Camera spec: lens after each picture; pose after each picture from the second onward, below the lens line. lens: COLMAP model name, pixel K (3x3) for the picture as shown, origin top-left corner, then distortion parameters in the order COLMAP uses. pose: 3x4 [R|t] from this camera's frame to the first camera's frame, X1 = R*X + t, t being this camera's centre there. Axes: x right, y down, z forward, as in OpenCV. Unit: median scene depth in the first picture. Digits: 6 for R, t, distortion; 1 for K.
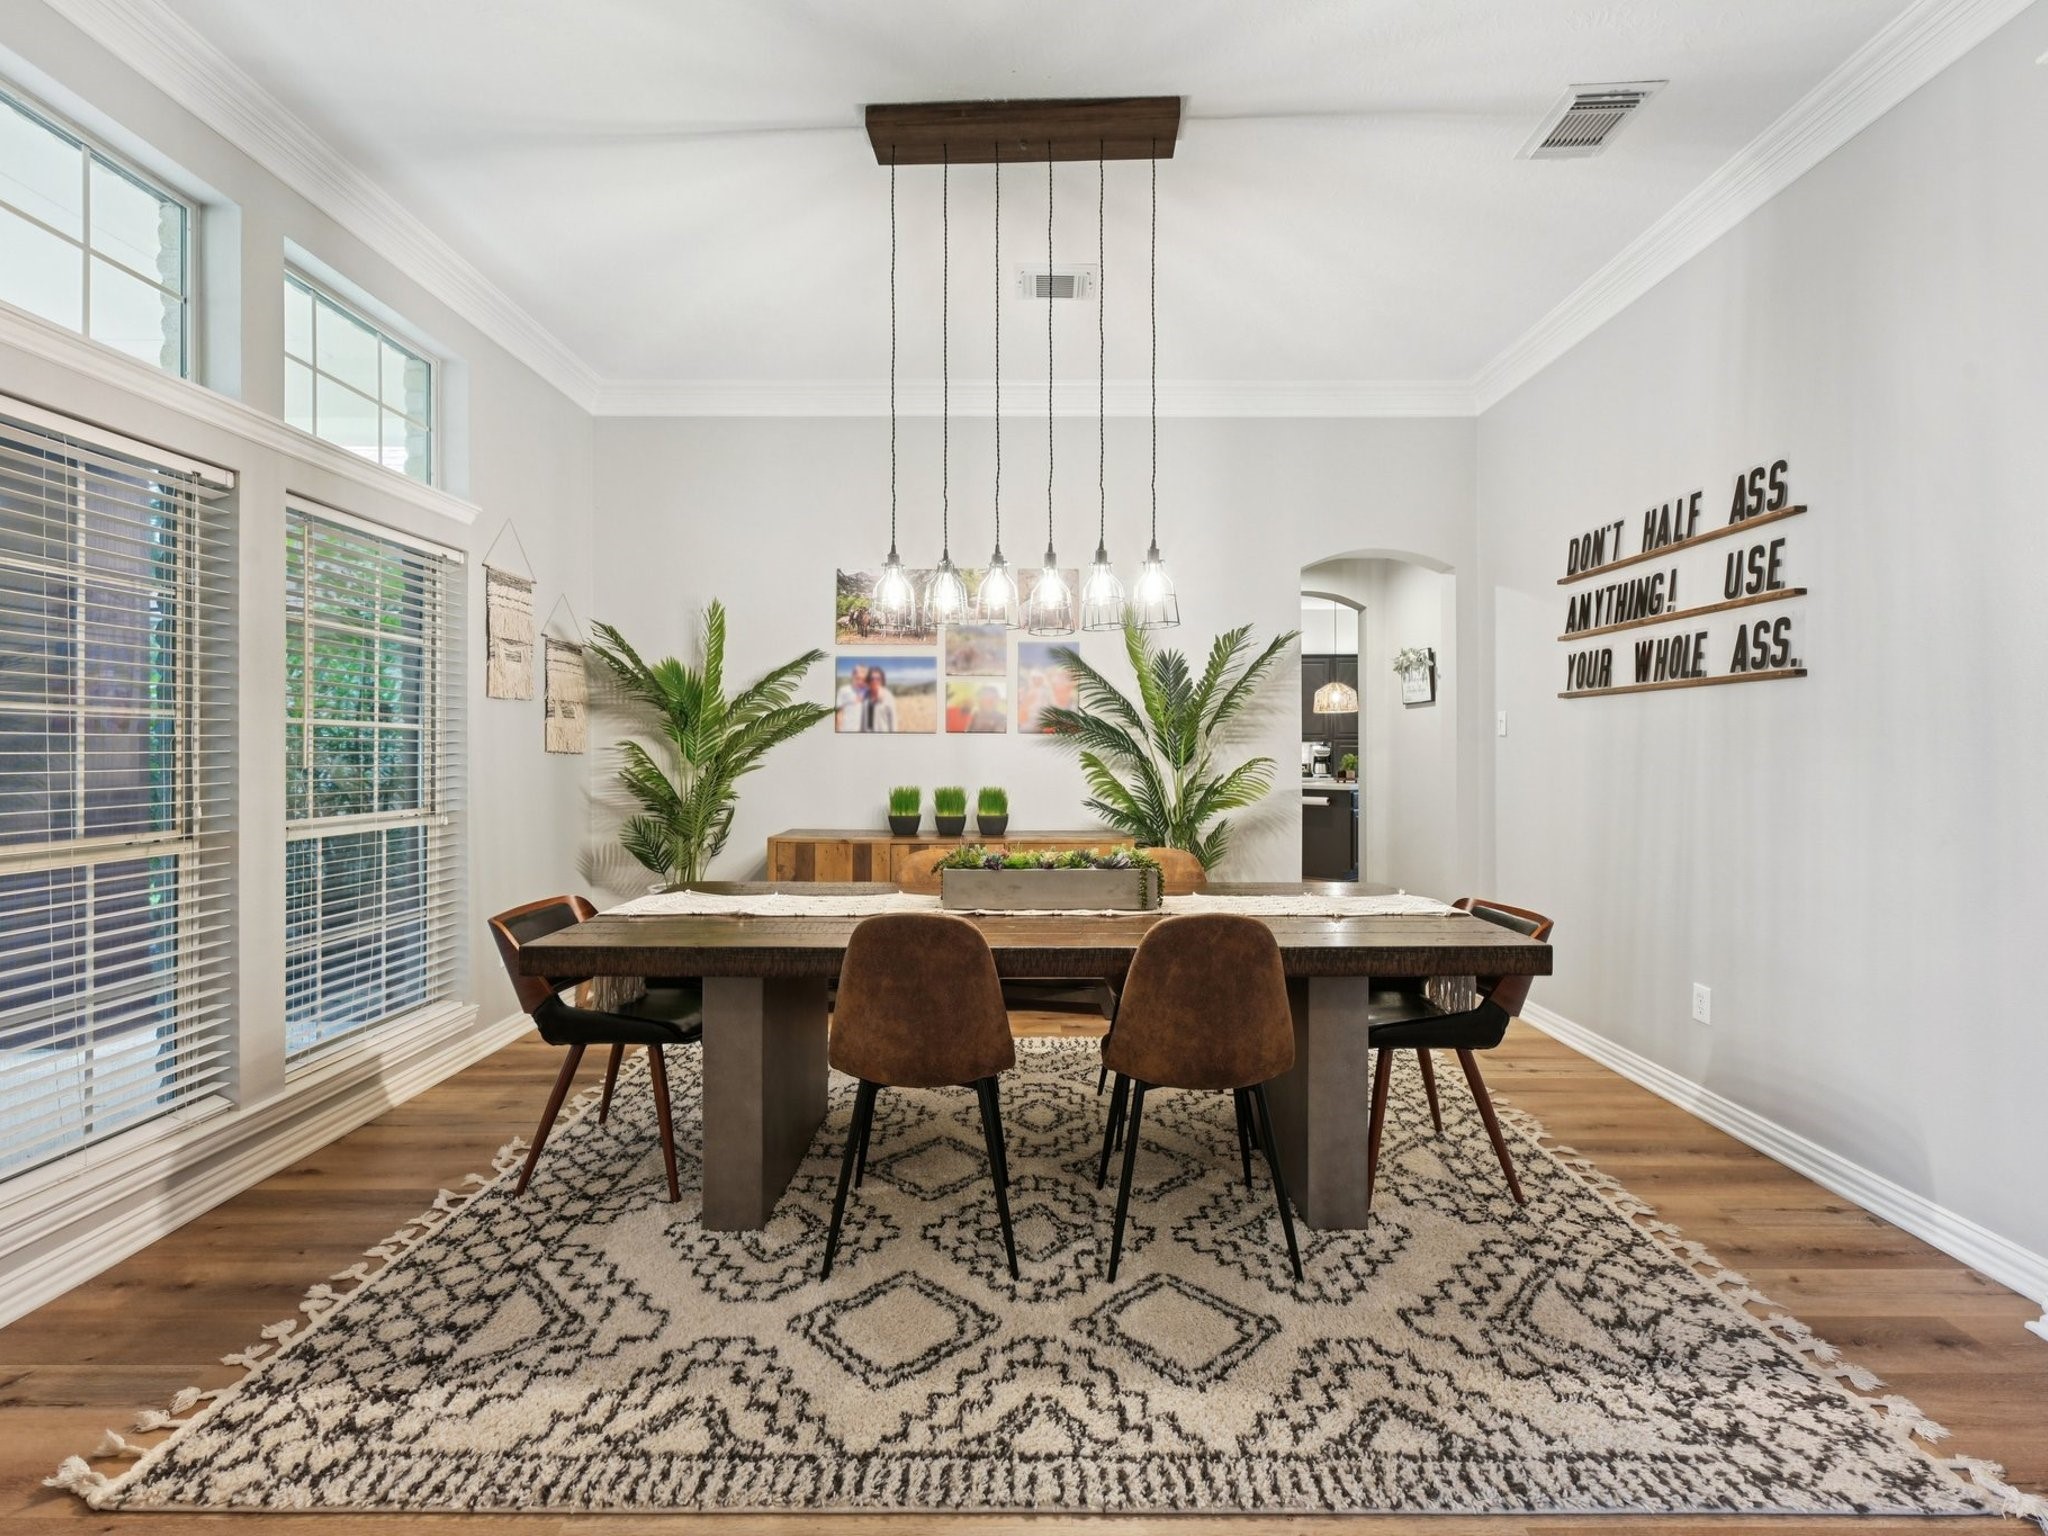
lens RADIAL K [[922.5, 0, 1031.6], [0, 922.5, 750.5], [0, 0, 1]] dist [-0.001435, 0.000038]
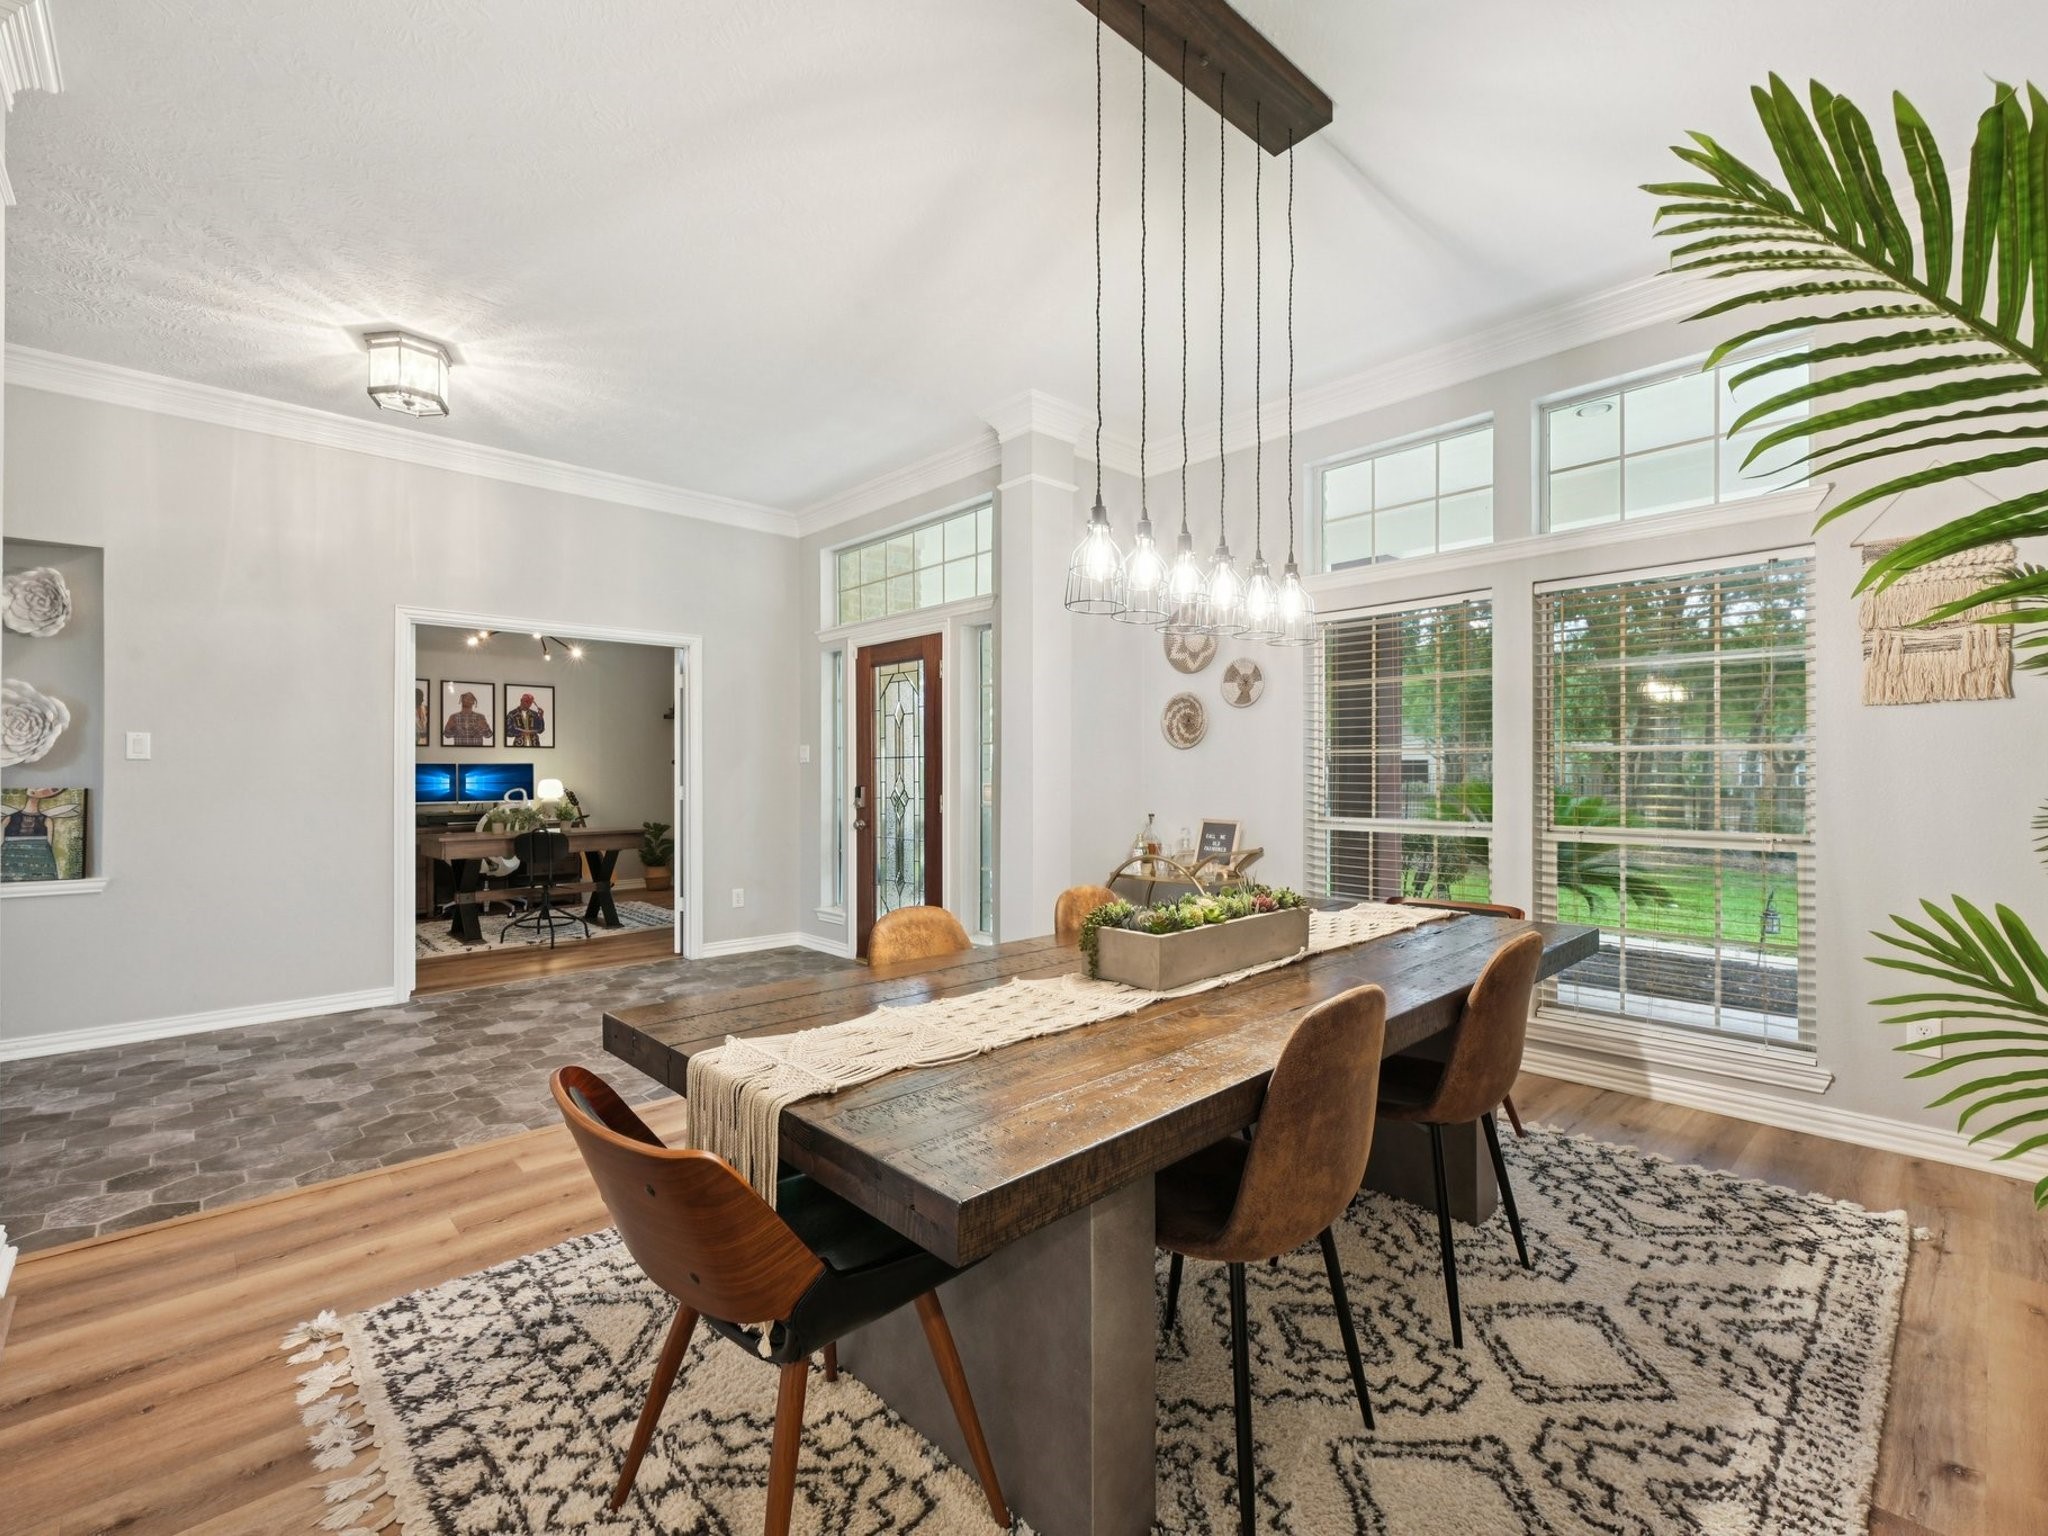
lens RADIAL K [[922.5, 0, 1029.6], [0, 922.5, 769.8], [0, 0, 1]] dist [-0.001435, 0.000038]
pose [[-0.726969, -0.002538, -0.686665, 0.694651], [0.001828, 0.999982, -0.005632, 0.003257], [0.686667, -0.005349, -0.726952, 1.509403]]
